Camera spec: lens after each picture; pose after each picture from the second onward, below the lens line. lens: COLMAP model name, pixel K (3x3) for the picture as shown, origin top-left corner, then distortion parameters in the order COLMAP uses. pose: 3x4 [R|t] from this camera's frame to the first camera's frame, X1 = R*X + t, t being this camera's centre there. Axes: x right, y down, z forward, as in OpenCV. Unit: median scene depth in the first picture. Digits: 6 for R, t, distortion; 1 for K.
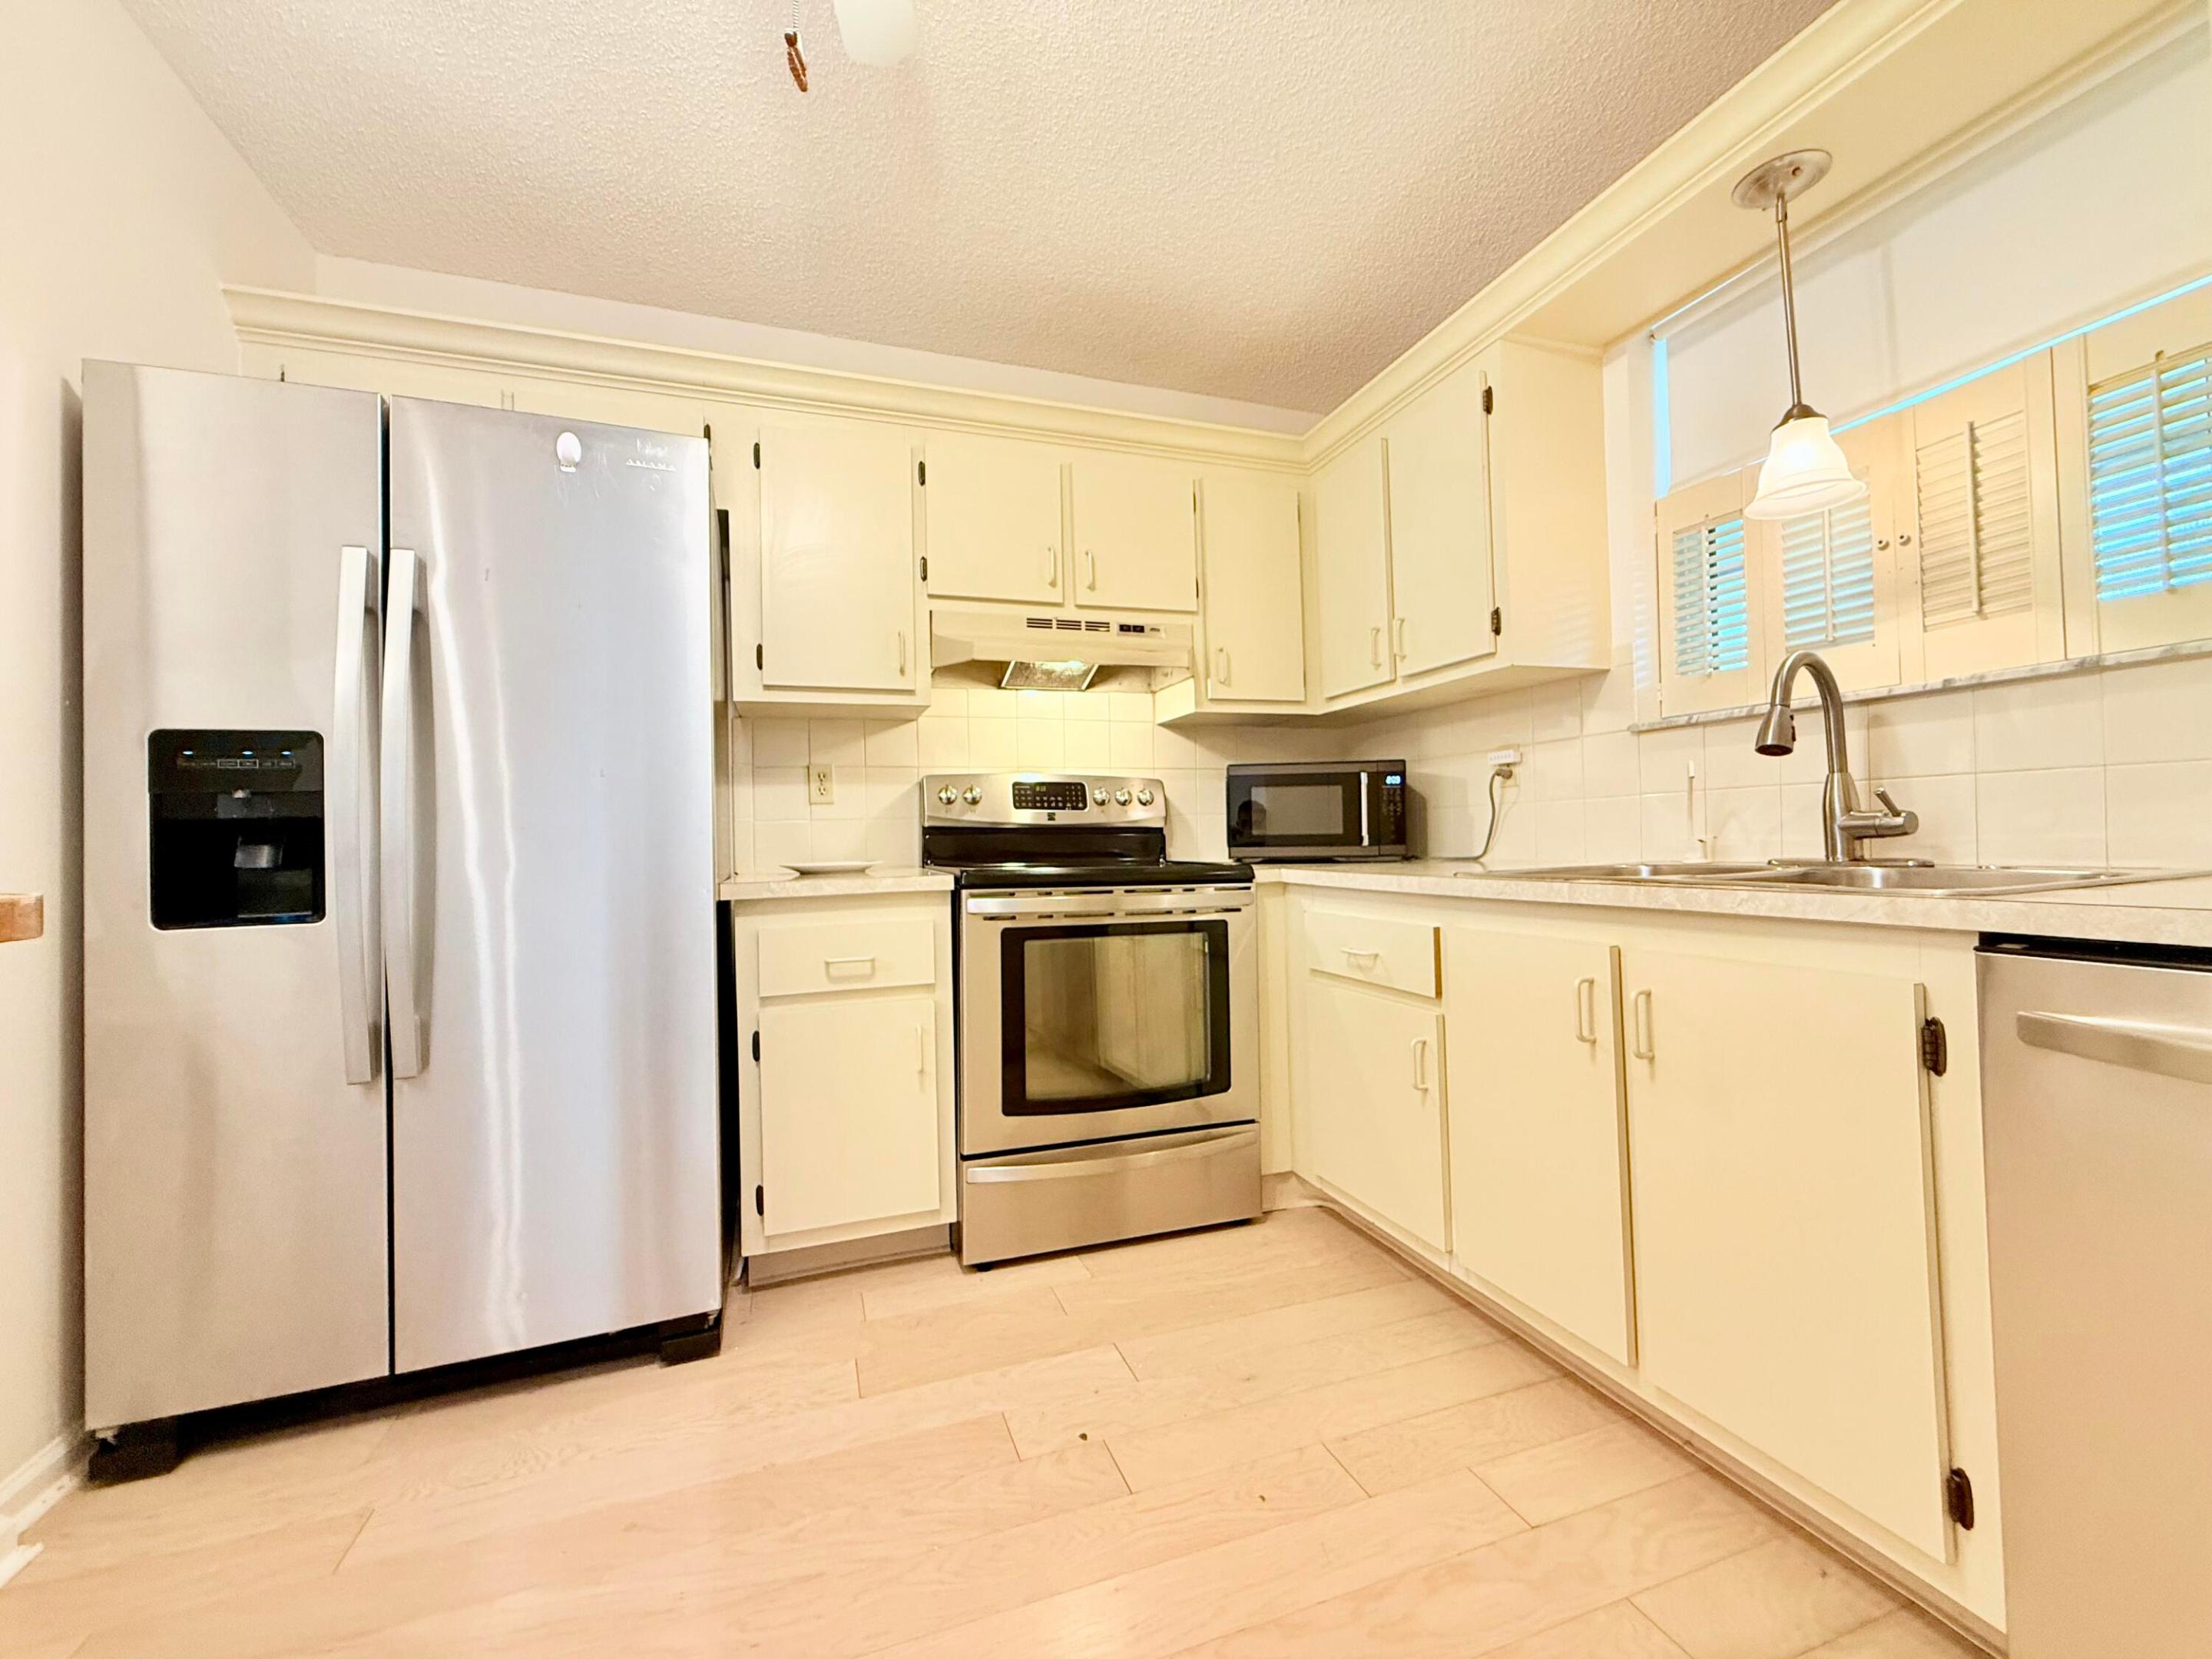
lens RADIAL K [[884.1, 0, 1099.0], [0, 884.1, 824.8], [0, 0, 1]] dist [0.003567, -0.000901]
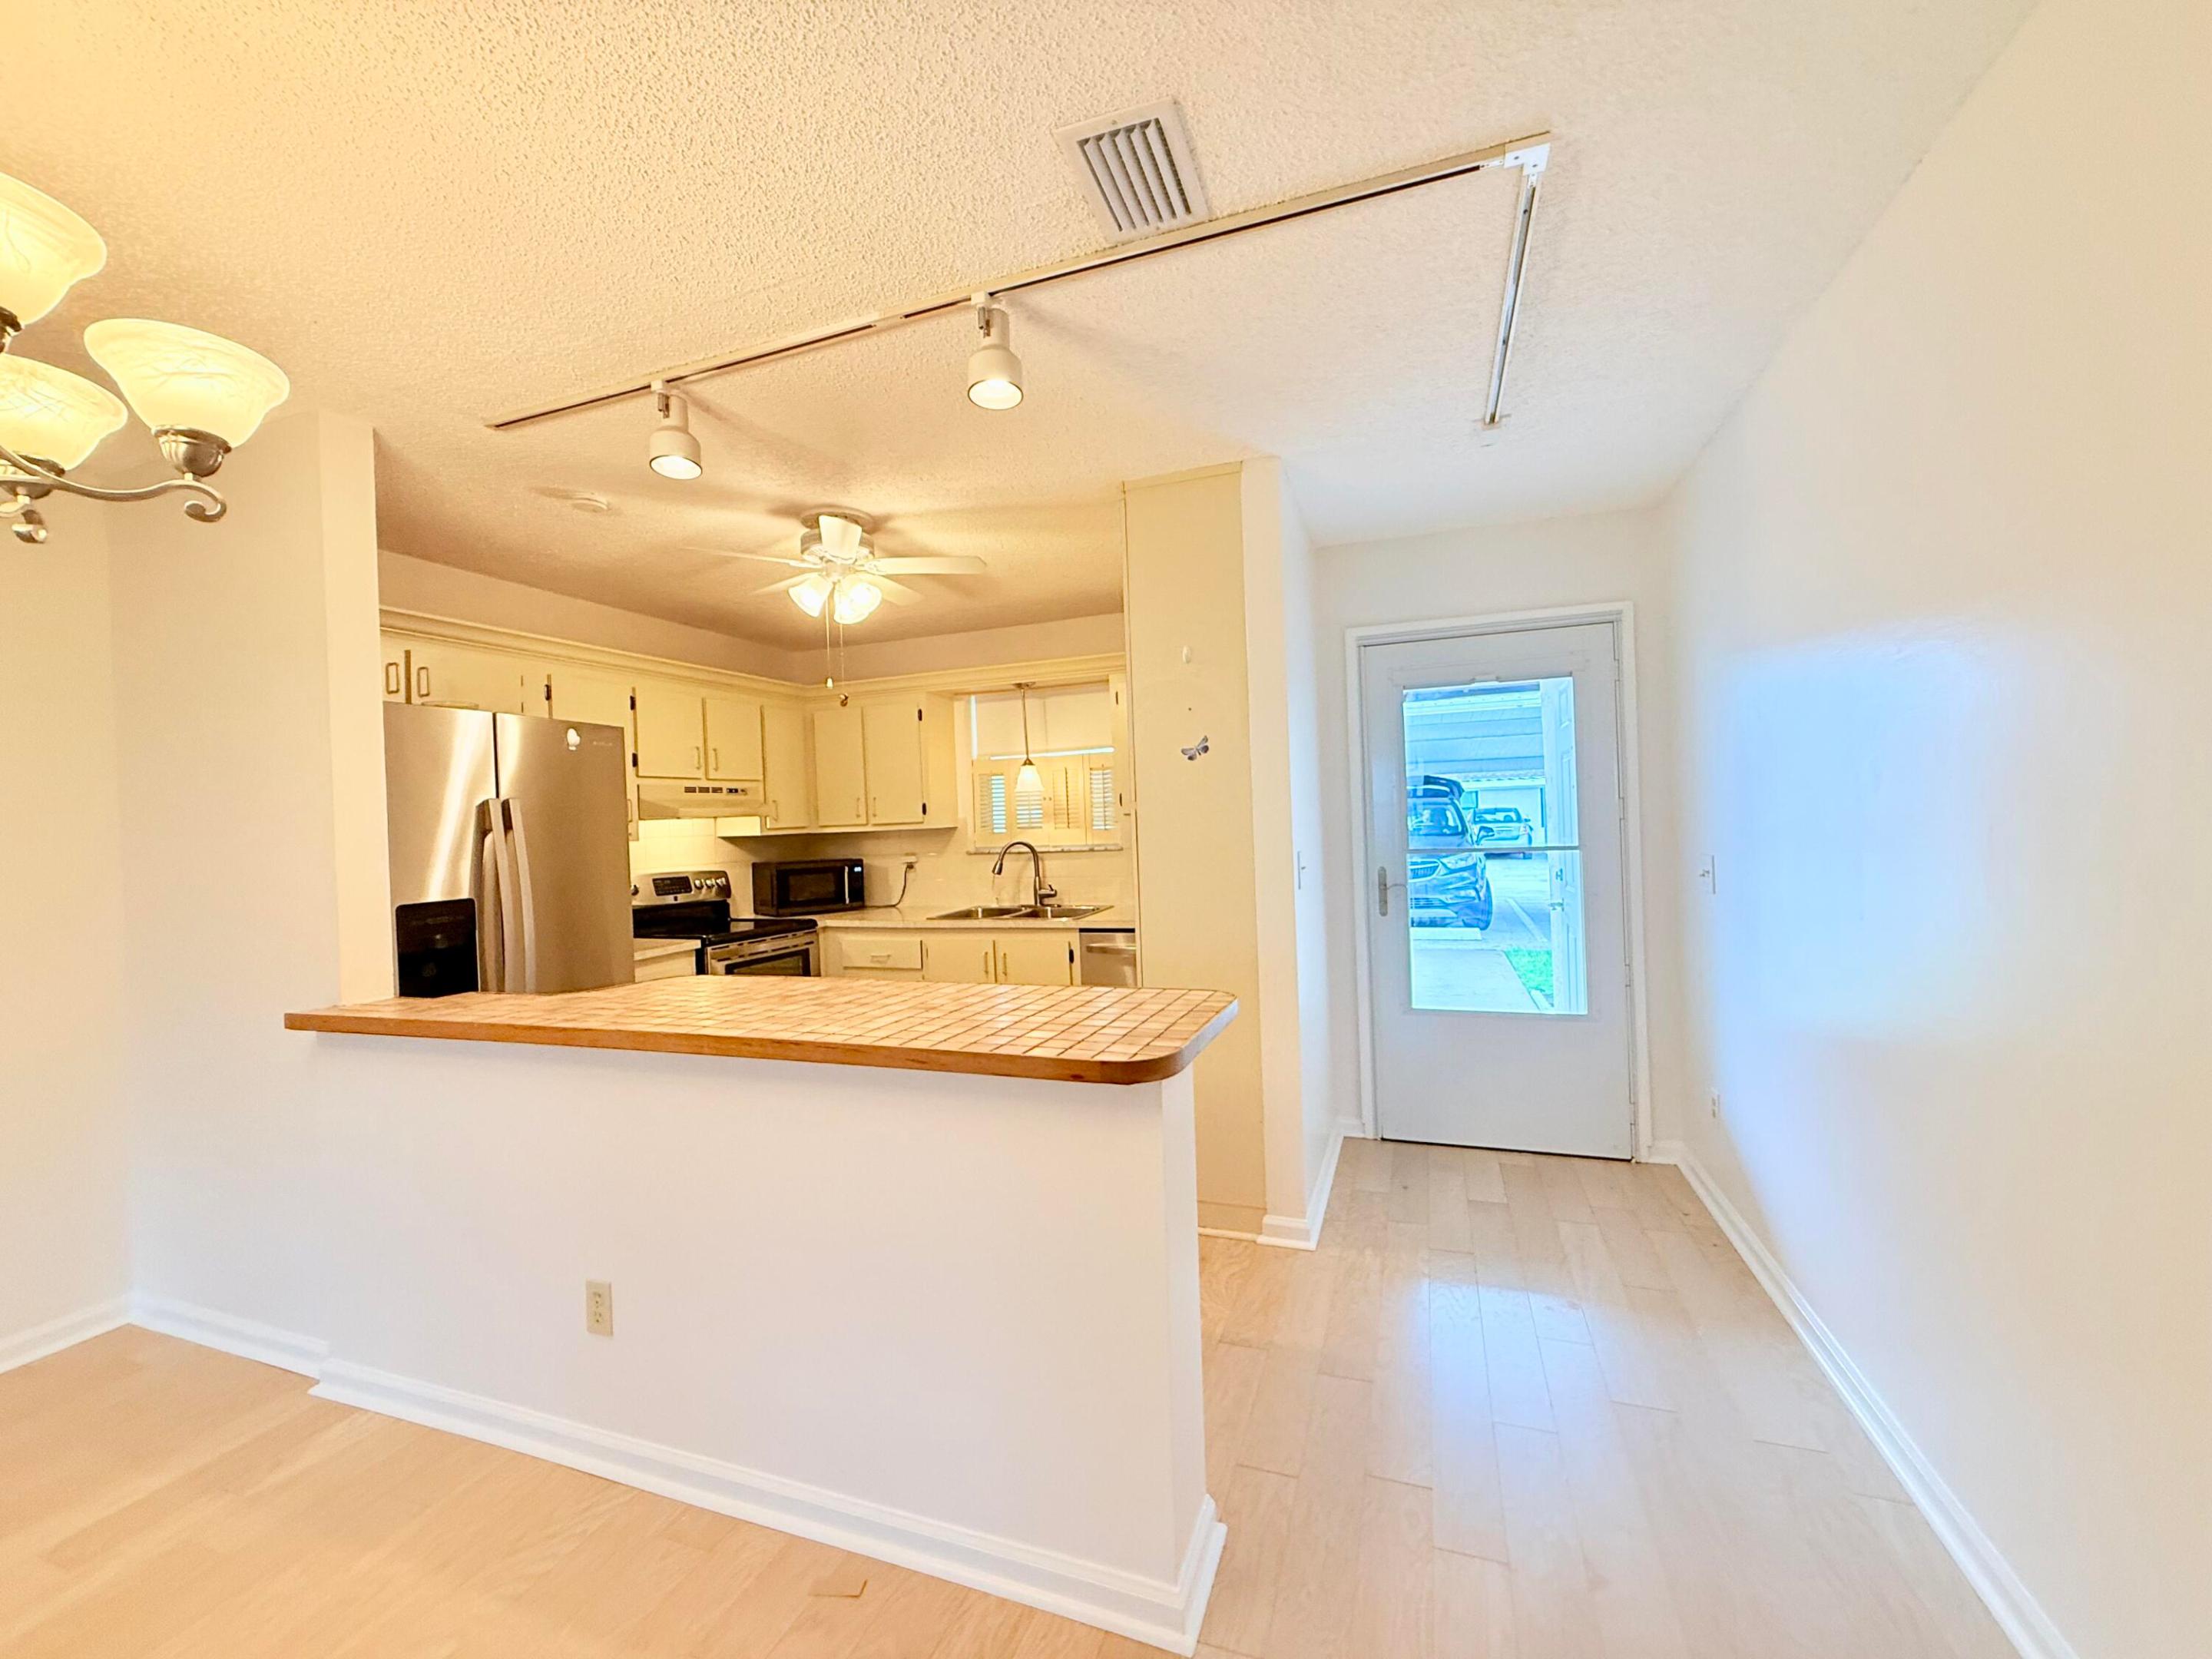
lens RADIAL K [[884.1, 0, 1106.8], [0, 884.1, 833.2], [0, 0, 1]] dist [0.003567, -0.000901]
pose [[0.629401, -0.010968, 0.777004, -1.002663], [0.009264, 0.999935, 0.006611, -0.163449], [-0.777026, 0.003038, 0.629461, -0.804821]]
